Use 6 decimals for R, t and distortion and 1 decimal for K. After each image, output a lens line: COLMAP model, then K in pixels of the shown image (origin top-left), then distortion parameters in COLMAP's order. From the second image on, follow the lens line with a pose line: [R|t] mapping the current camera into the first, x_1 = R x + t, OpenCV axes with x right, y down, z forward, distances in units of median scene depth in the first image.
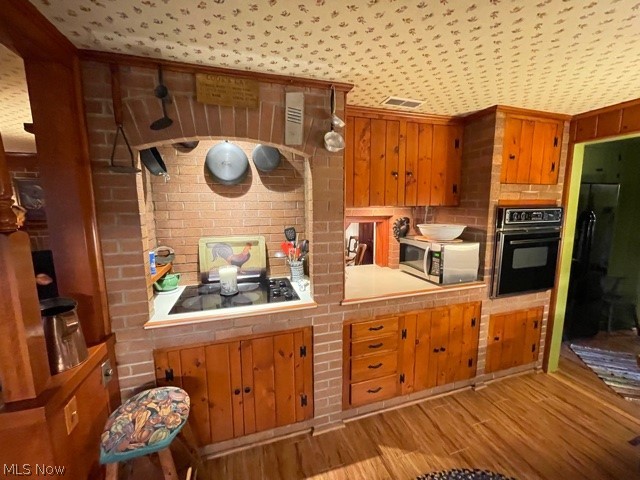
lens RADIAL K [[259.6, 0, 321.6], [0, 259.6, 238.7], [0, 0, 1]] dist [-0.002300, 0.000522]
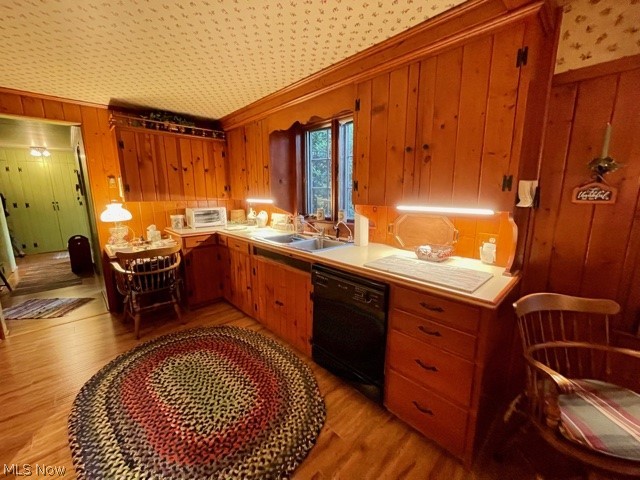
lens RADIAL K [[259.6, 0, 319.5], [0, 259.6, 239.1], [0, 0, 1]] dist [-0.002300, 0.000522]
pose [[-0.439919, -0.160084, 0.883654, -0.639091], [0.125986, 0.963250, 0.237226, 0.061874], [-0.889156, 0.215688, -0.403584, 0.264225]]
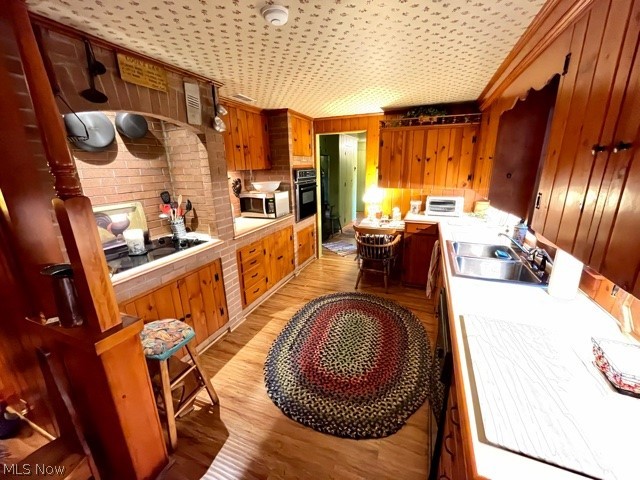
lens RADIAL K [[259.6, 0, 318.7], [0, 259.6, 238.2], [0, 0, 1]] dist [-0.002300, 0.000522]
pose [[0.637990, -0.215922, 0.739153, -0.610712], [0.119356, 0.976010, 0.182093, 0.032946], [-0.760739, -0.027951, 0.648456, -0.276692]]
